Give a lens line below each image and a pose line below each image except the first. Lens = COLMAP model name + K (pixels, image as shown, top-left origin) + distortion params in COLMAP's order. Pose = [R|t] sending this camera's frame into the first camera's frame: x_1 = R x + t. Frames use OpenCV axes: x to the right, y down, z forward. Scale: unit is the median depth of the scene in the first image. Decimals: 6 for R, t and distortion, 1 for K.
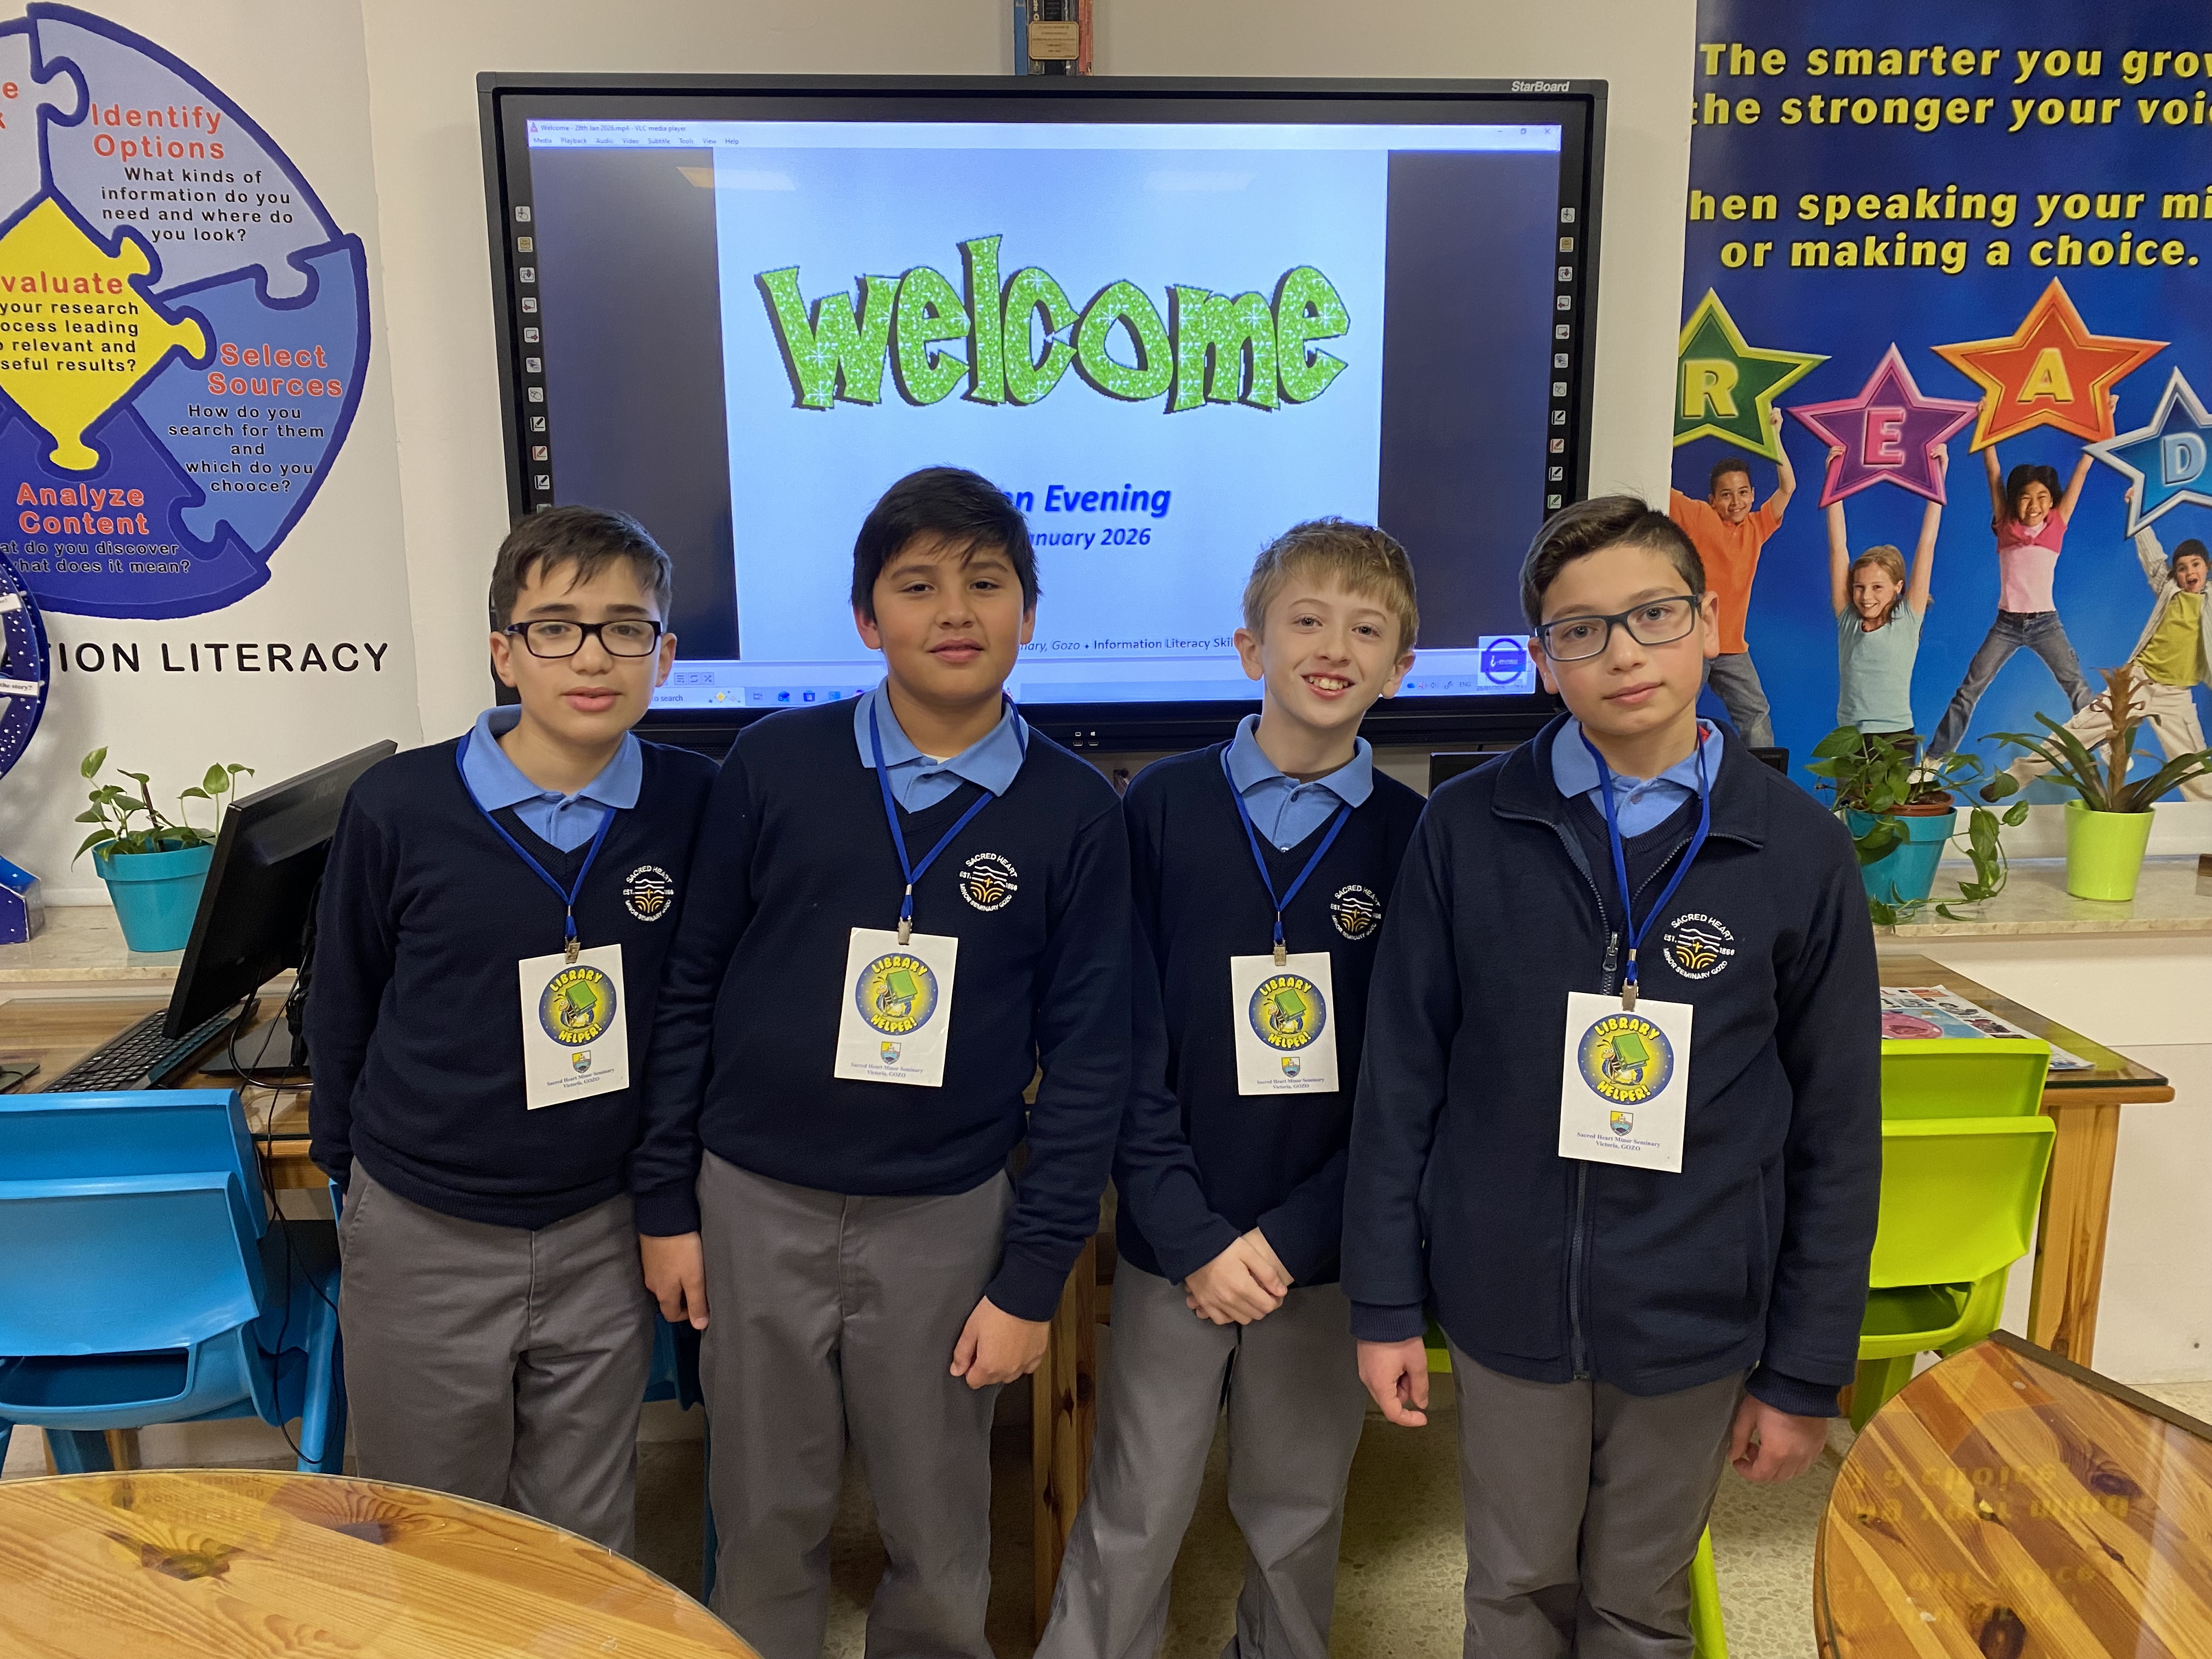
lens RADIAL K [[1685.1, 0, 1091.4], [0, 1685.1, 808.4], [0, 0, 1]] dist [0.035392, -0.044408]
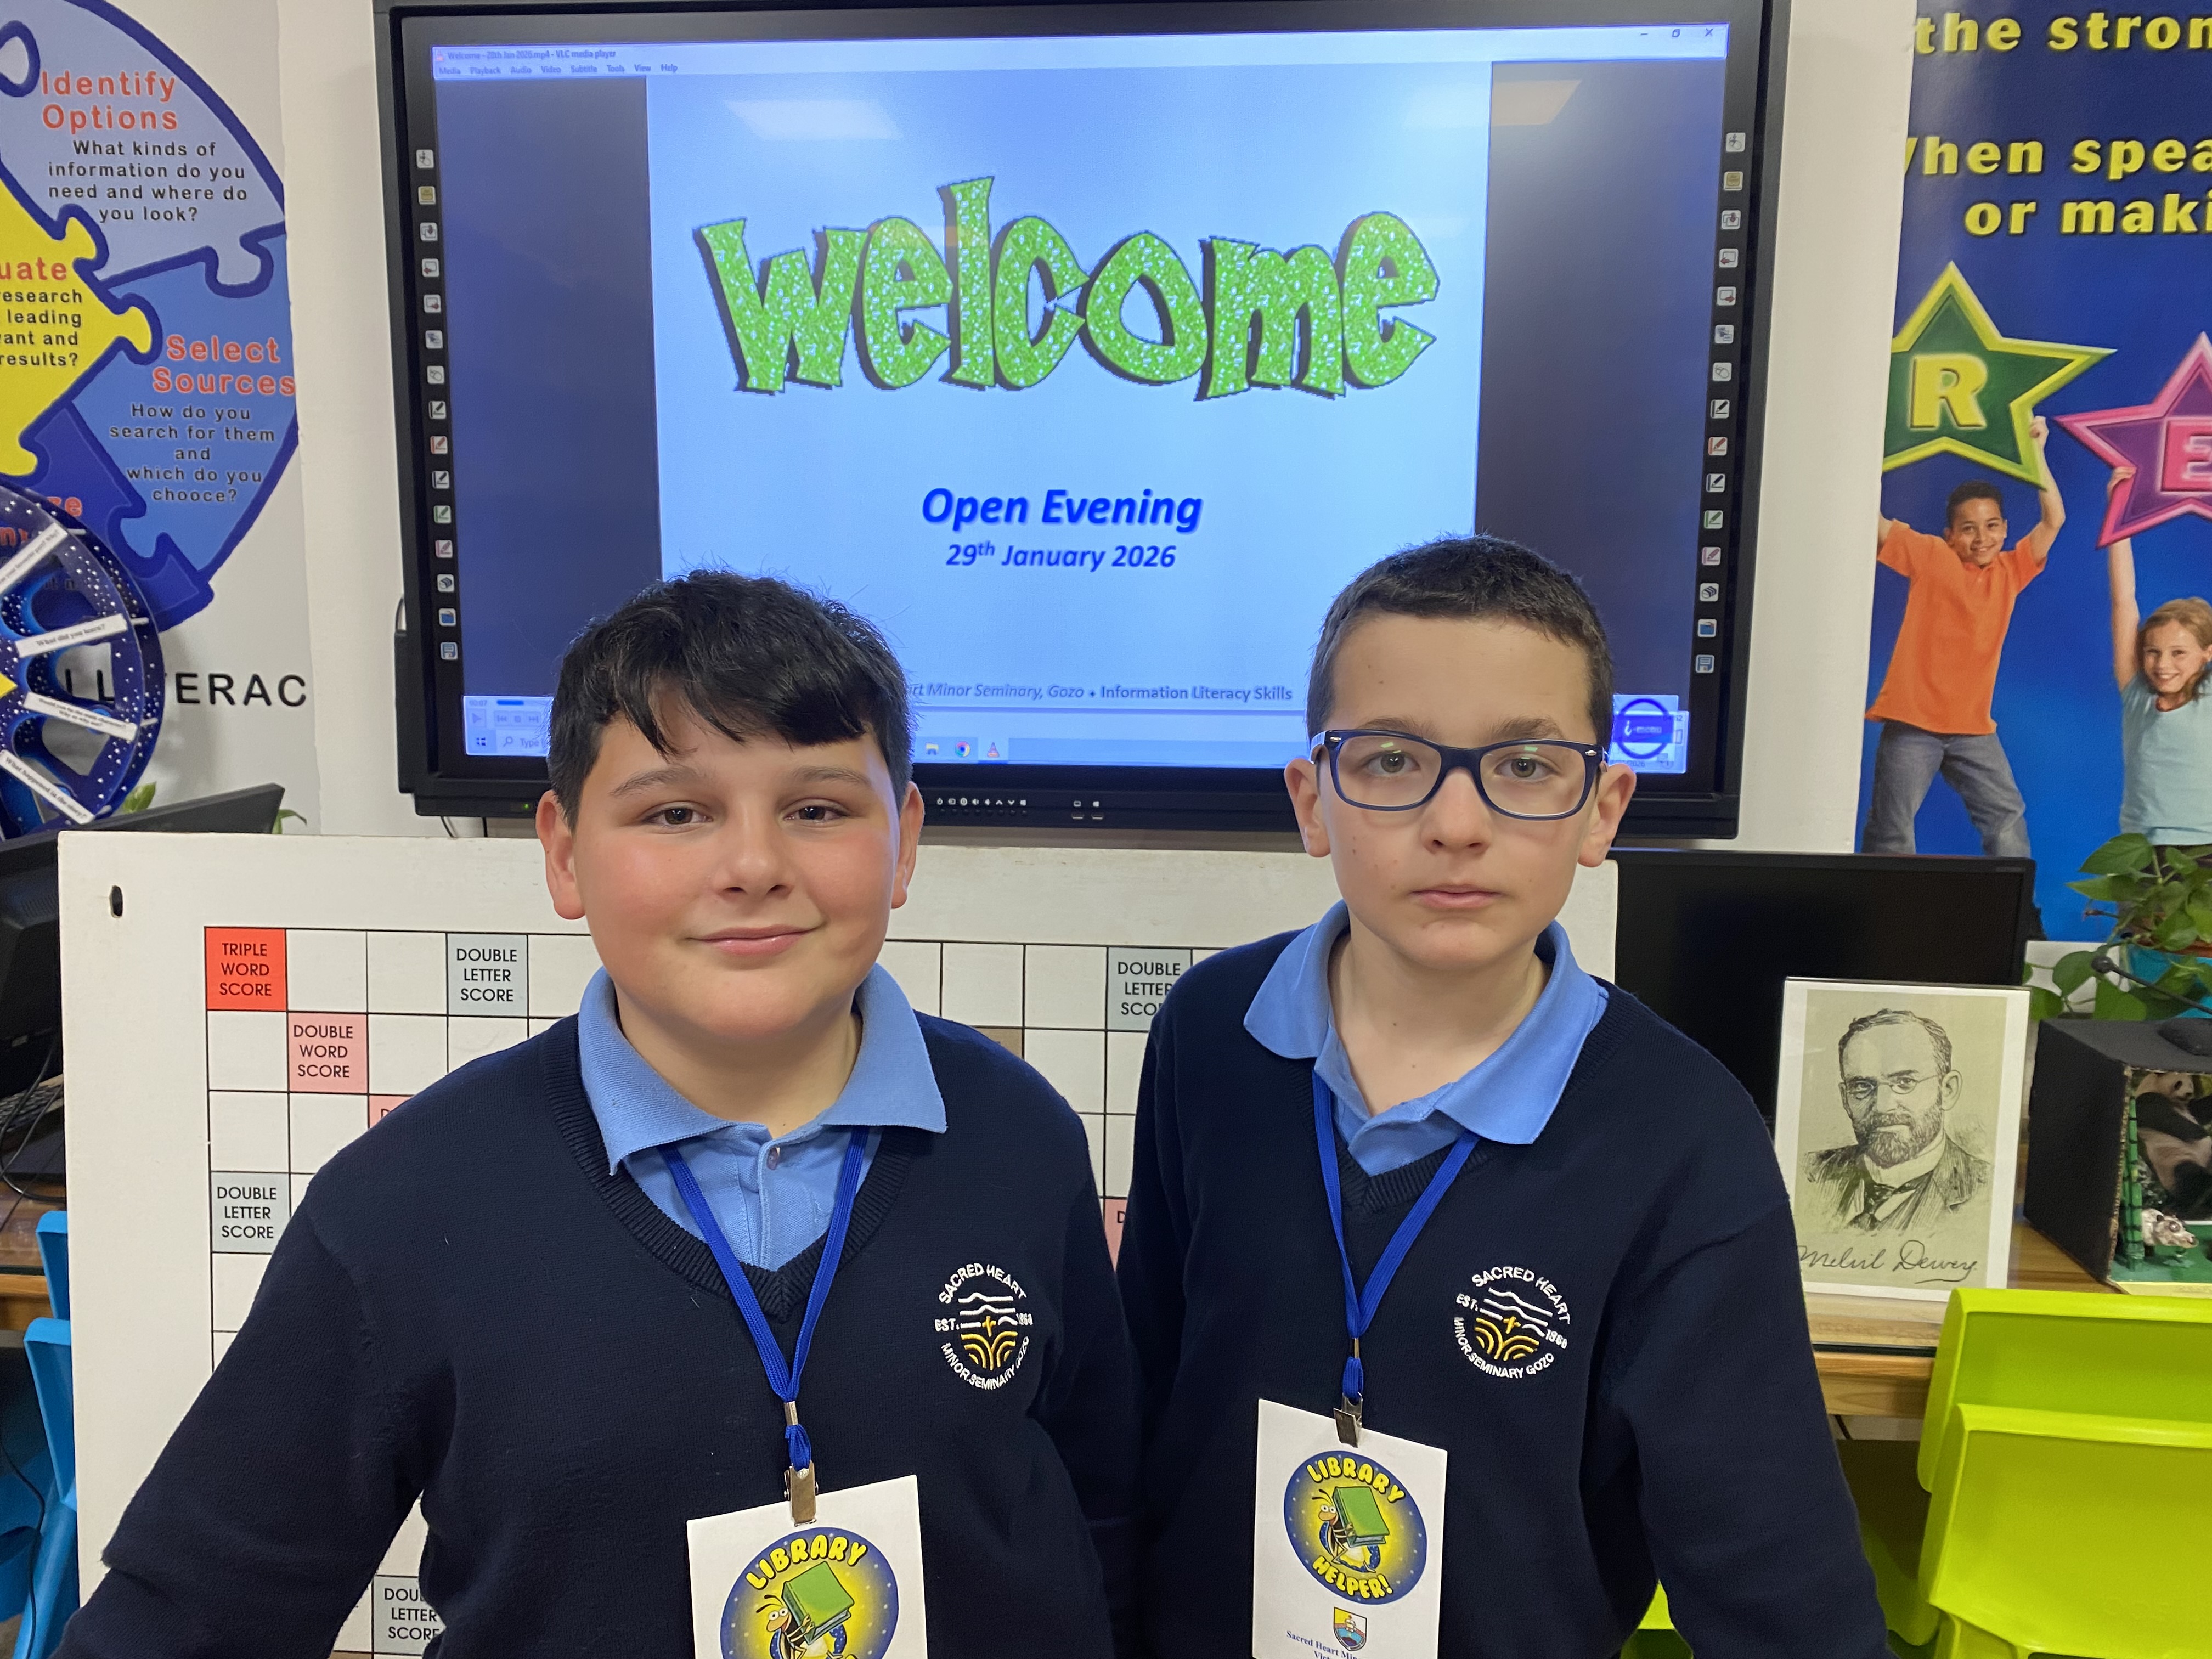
lens RADIAL K [[1685.1, 0, 1096.8], [0, 1685.1, 813.0], [0, 0, 1]] dist [0.035392, -0.044408]
pose [[0.989183, 0.035210, -0.142401, 0.104061], [-0.042105, 0.998067, -0.045700, -0.003924], [0.140516, 0.051202, 0.988754, 0.200995]]
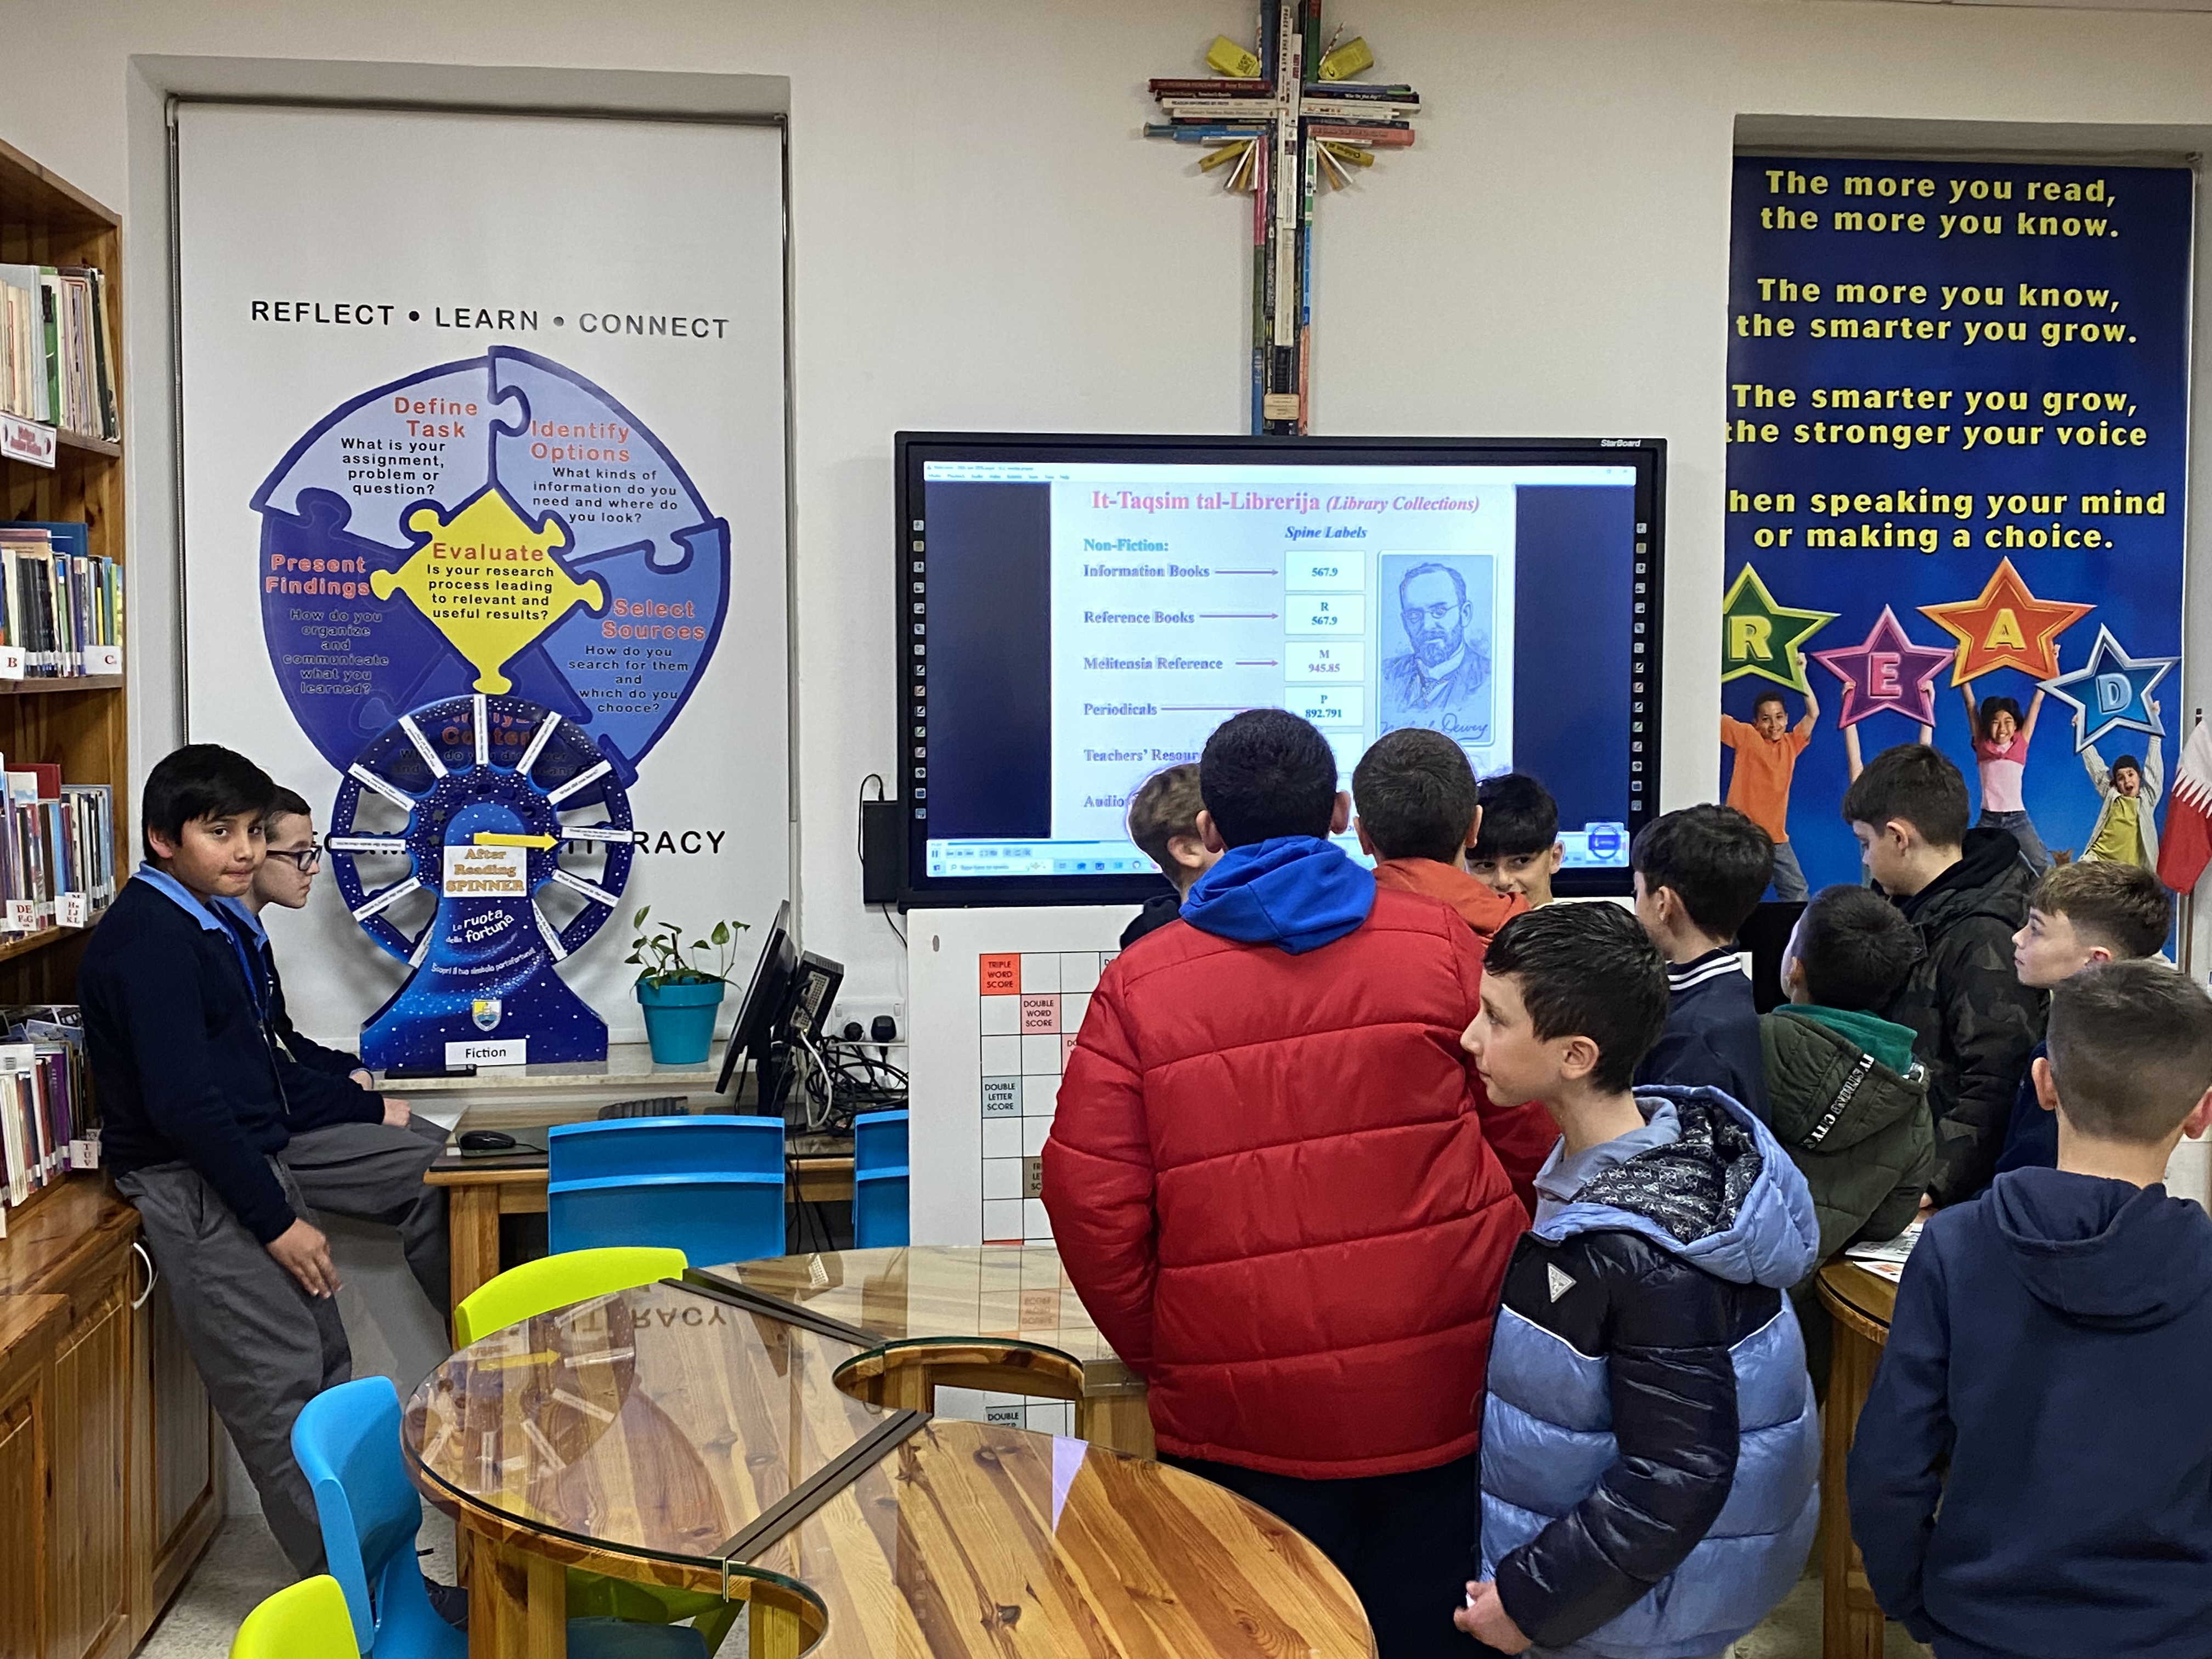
lens RADIAL K [[2612.7, 0, 1153.9], [0, 2612.7, 817.0], [0, 0, 1]] dist [0.031317, 0.000000]
pose [[0.995648, 0.001606, 0.093183, -0.290037], [0.010191, 0.991979, -0.125988, 0.142488], [-0.092638, 0.126389, 0.987646, -0.966133]]
